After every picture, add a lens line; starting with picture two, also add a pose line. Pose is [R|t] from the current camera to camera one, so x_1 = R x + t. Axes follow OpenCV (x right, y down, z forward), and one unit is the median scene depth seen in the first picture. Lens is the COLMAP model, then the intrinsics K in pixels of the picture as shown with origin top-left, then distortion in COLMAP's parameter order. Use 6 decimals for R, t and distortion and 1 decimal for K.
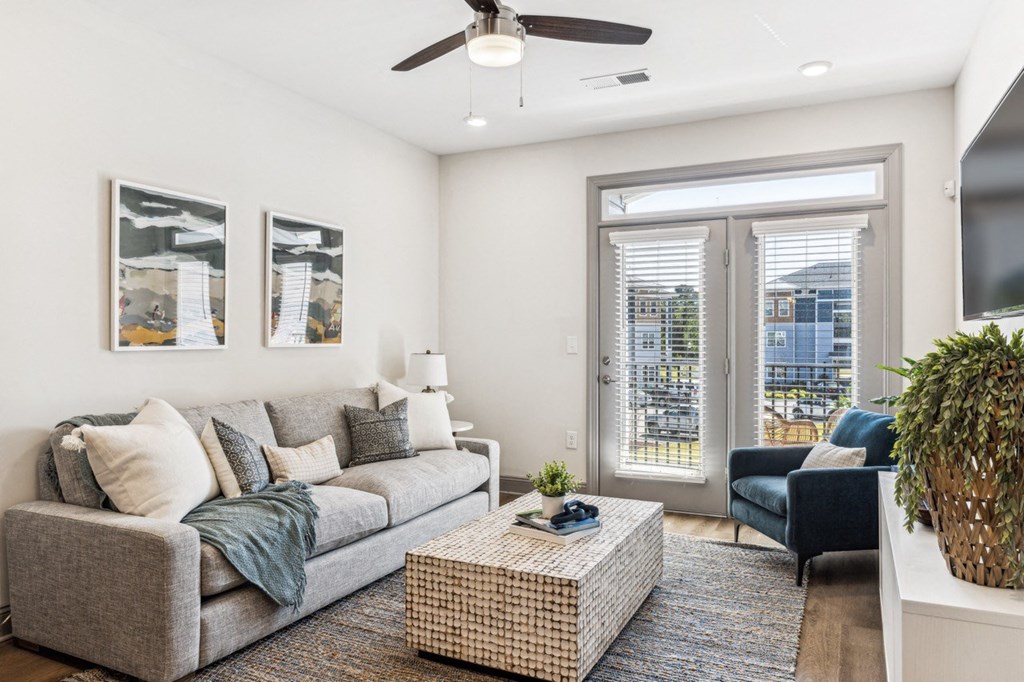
lens RADIAL K [[687.3, 0, 512.0], [0, 687.3, 341.0], [0, 0, 1]] dist [-0.002209, -0.000764]
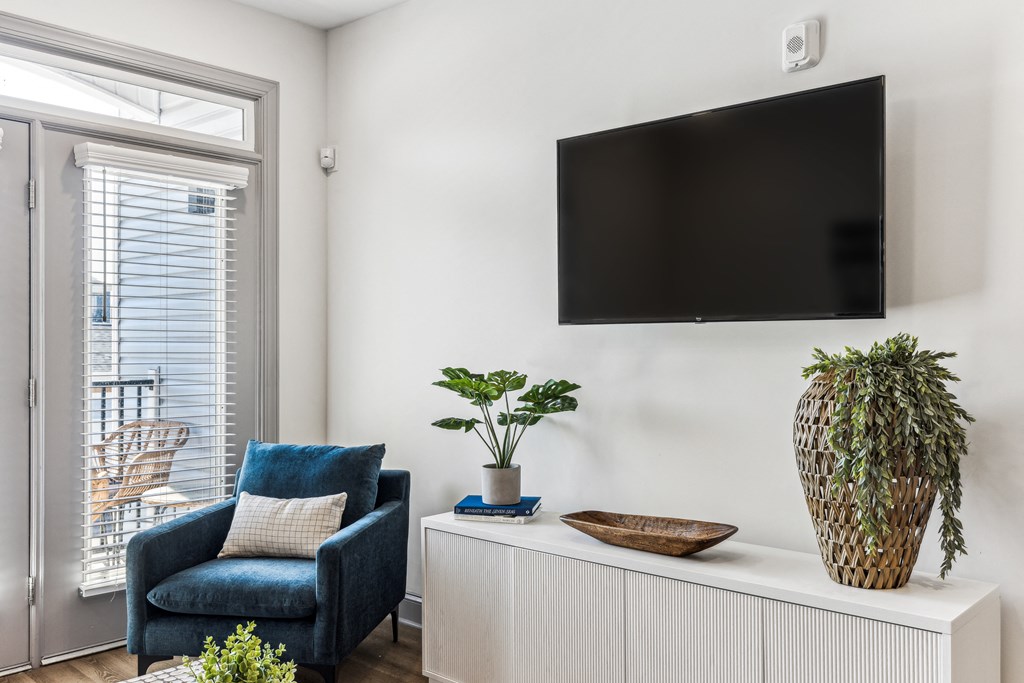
lens RADIAL K [[925.2, 0, 512.0], [0, 925.2, 341.5], [0, 0, 1]] dist [0.001421, 0.000834]
pose [[0.267502, 0.008905, 0.963516, -0.330029], [-0.000210, 0.999958, -0.009184, 0.002981], [-0.963557, 0.002254, 0.267493, 0.478915]]
